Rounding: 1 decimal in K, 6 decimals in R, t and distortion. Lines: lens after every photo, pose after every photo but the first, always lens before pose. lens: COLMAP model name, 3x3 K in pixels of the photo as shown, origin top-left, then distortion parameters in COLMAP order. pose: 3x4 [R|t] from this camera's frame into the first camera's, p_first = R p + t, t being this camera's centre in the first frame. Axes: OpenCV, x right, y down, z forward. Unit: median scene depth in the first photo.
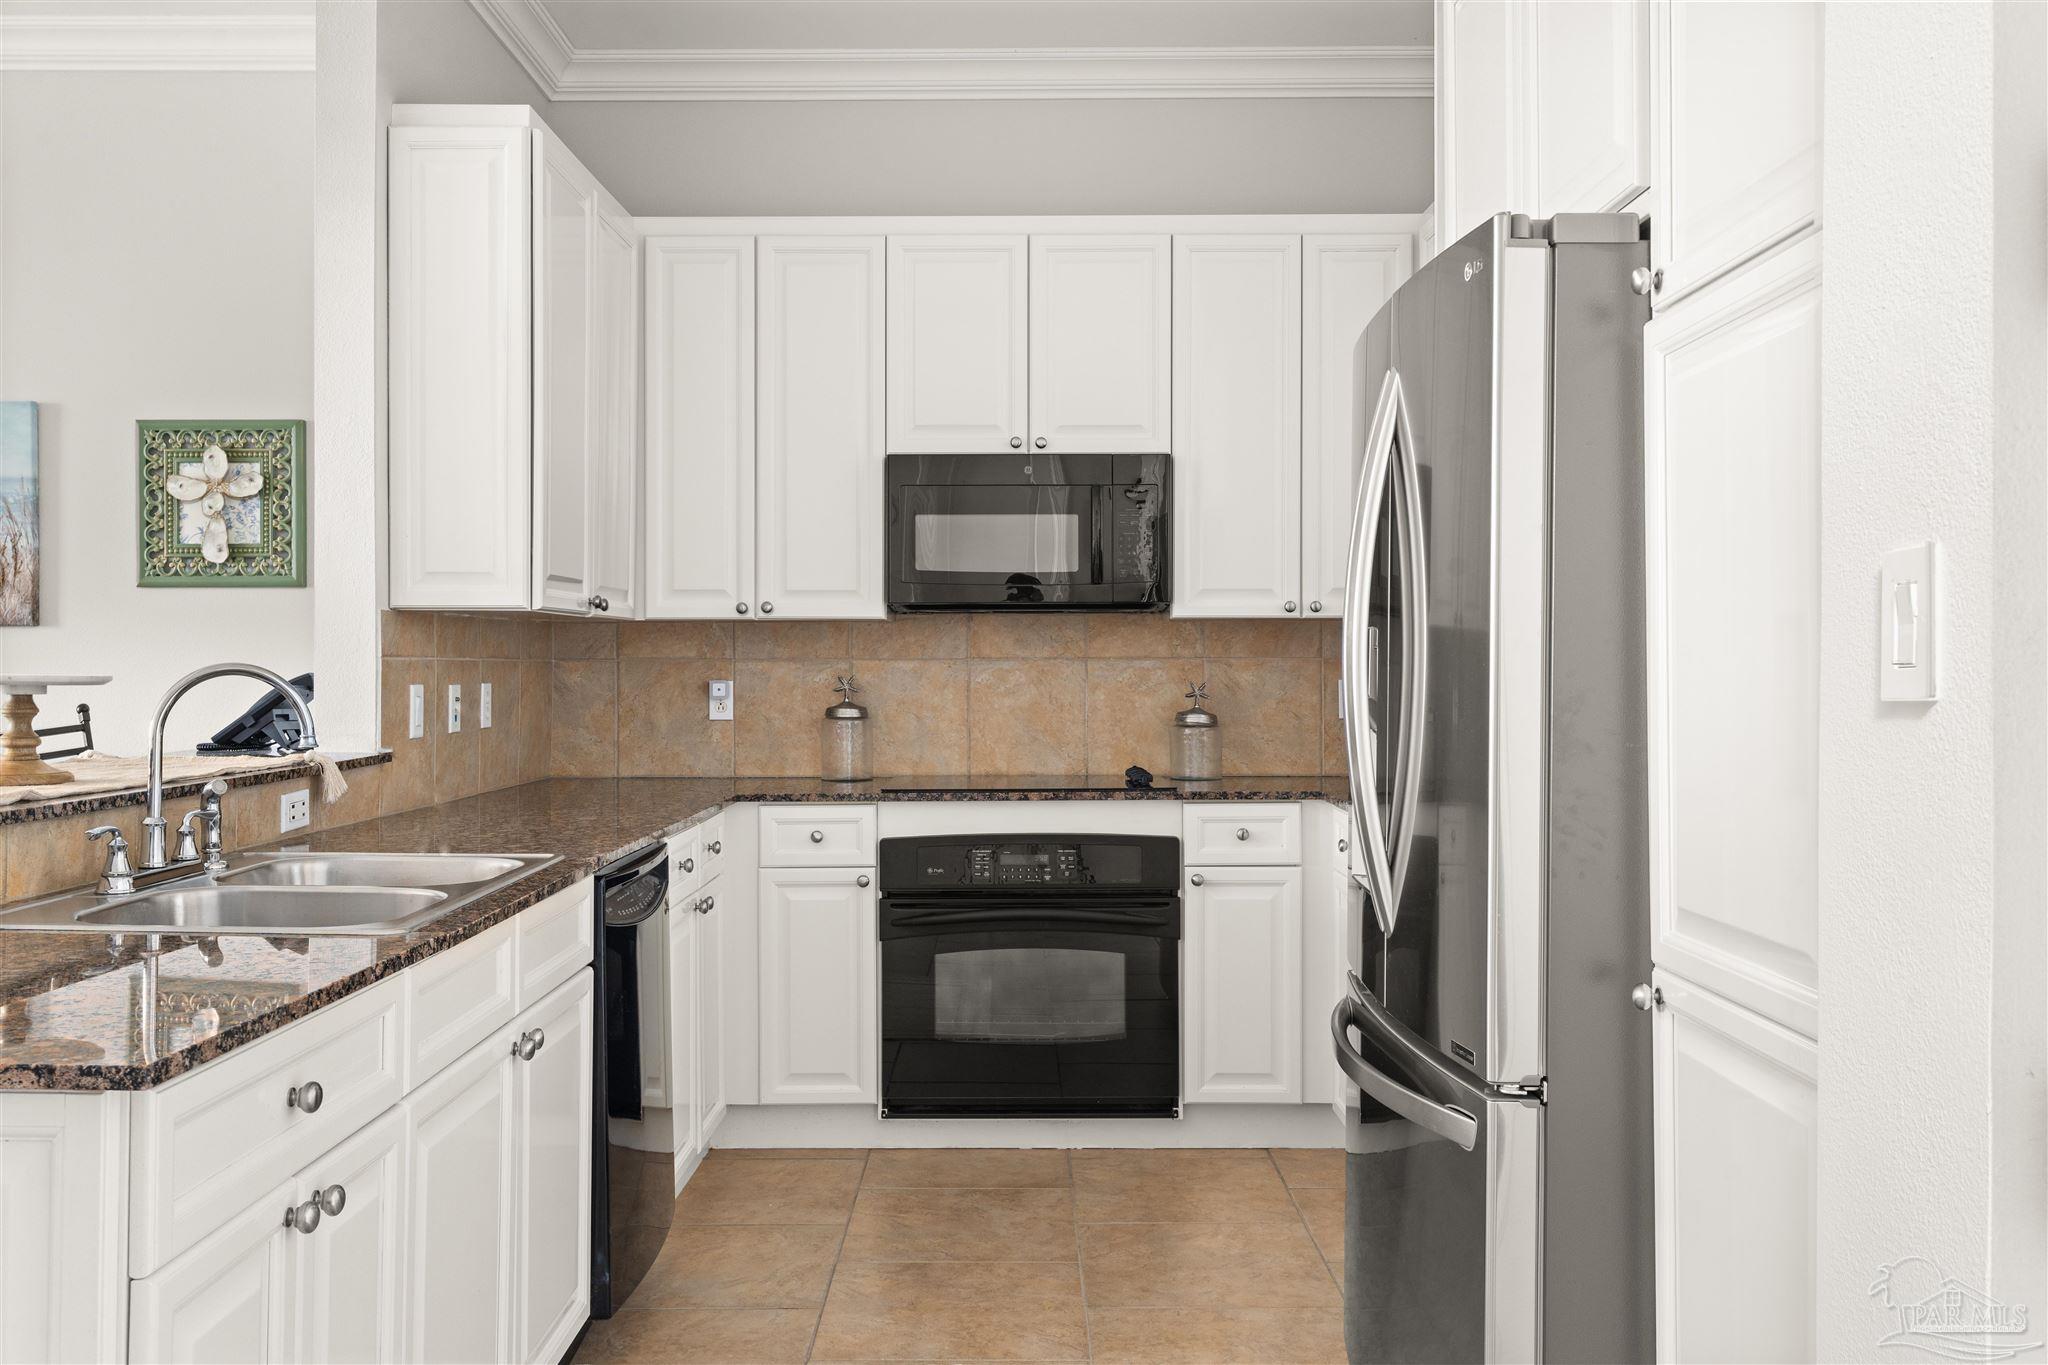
lens RADIAL K [[1724.7, 0, 1025.8], [0, 1724.7, 672.2], [0, 0, 1]] dist [0.006842, 0.010818]
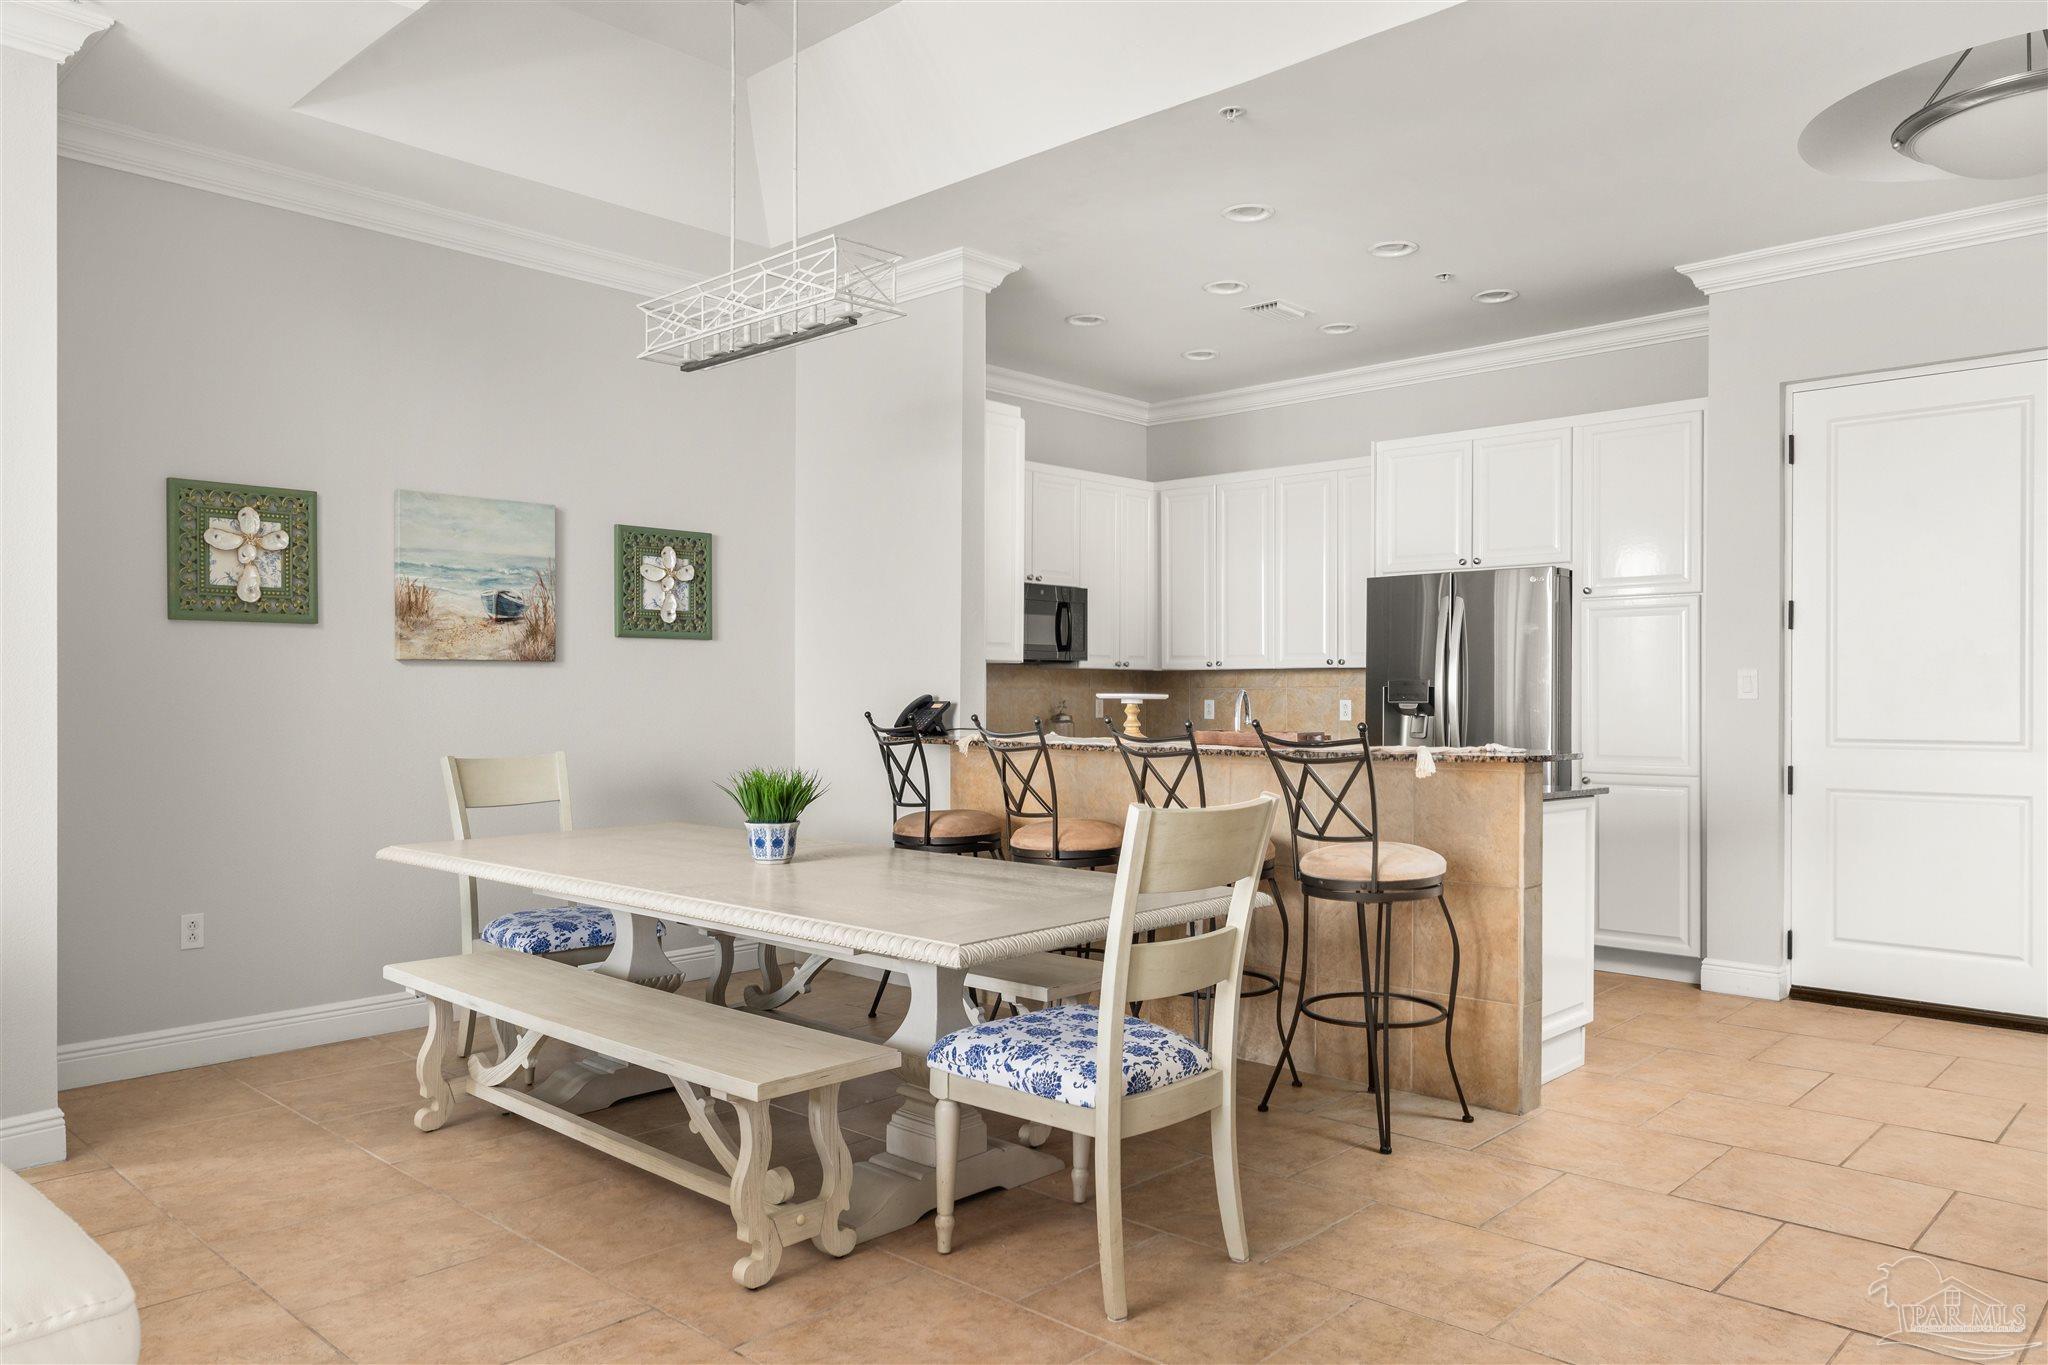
lens RADIAL K [[1394.7, 0, 1020.8], [0, 1394.7, 696.6], [0, 0, 1]] dist [-0.000875, 0.001775]
pose [[0.692511, 0.002040, 0.721404, -1.146880], [-0.001261, 0.999998, -0.001617, 0.004799], [-0.721406, 0.000210, 0.692512, -0.093557]]
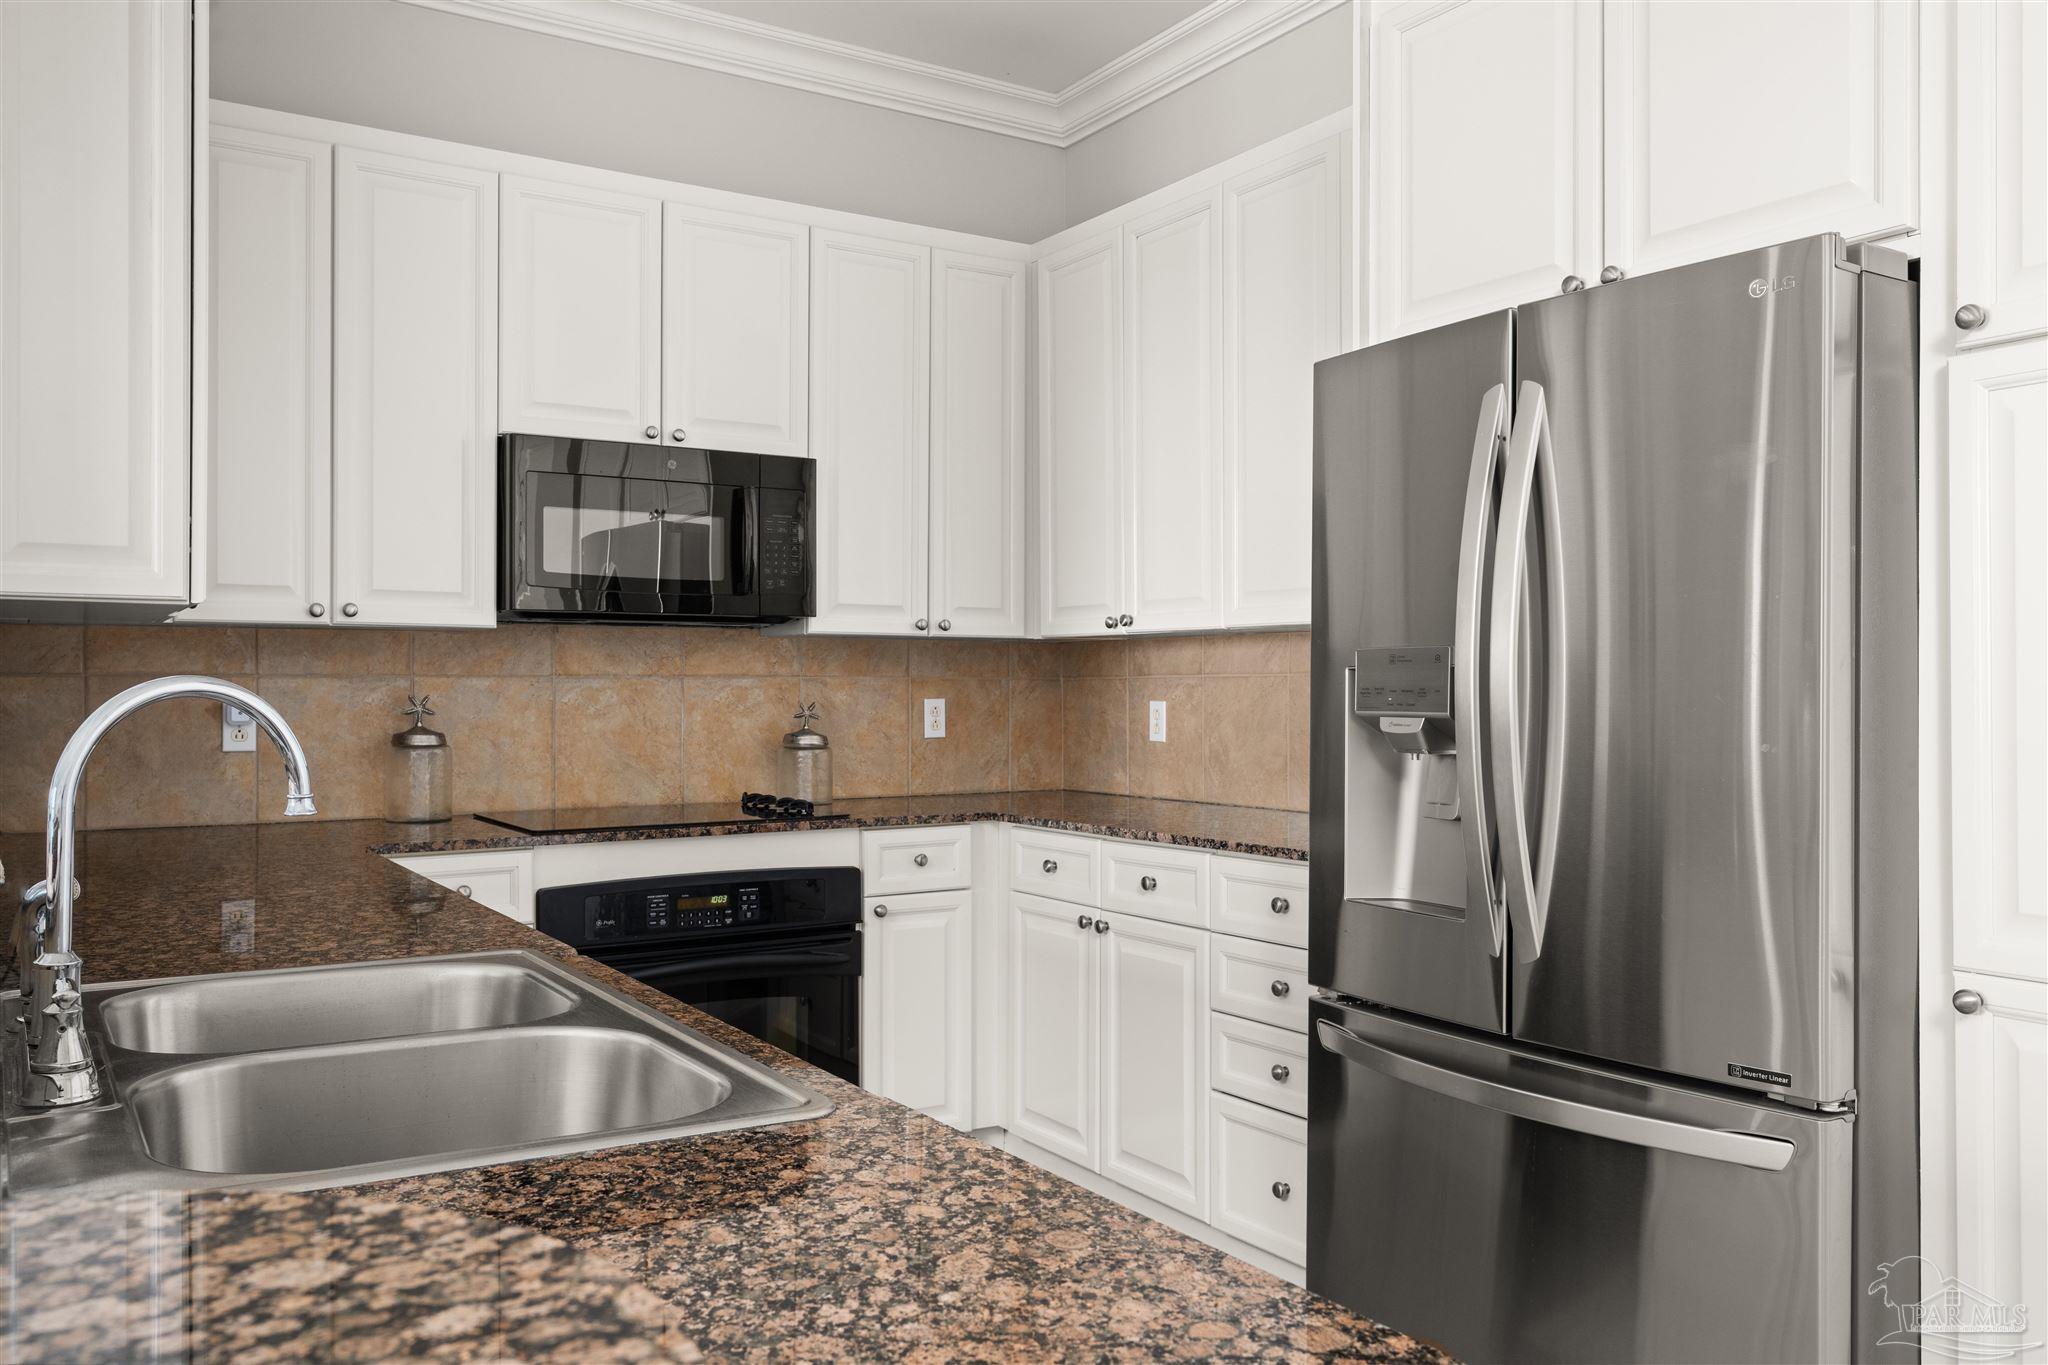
lens RADIAL K [[1553.4, 0, 1032.3], [0, 1553.4, 690.0], [0, 0, 1]] dist [-0.006042, 0.002317]
pose [[0.845605, 0.000940, 0.533808, -0.262109], [-0.000078, 0.999999, -0.001638, 0.000695], [-0.533809, 0.001343, 0.845604, 0.216657]]
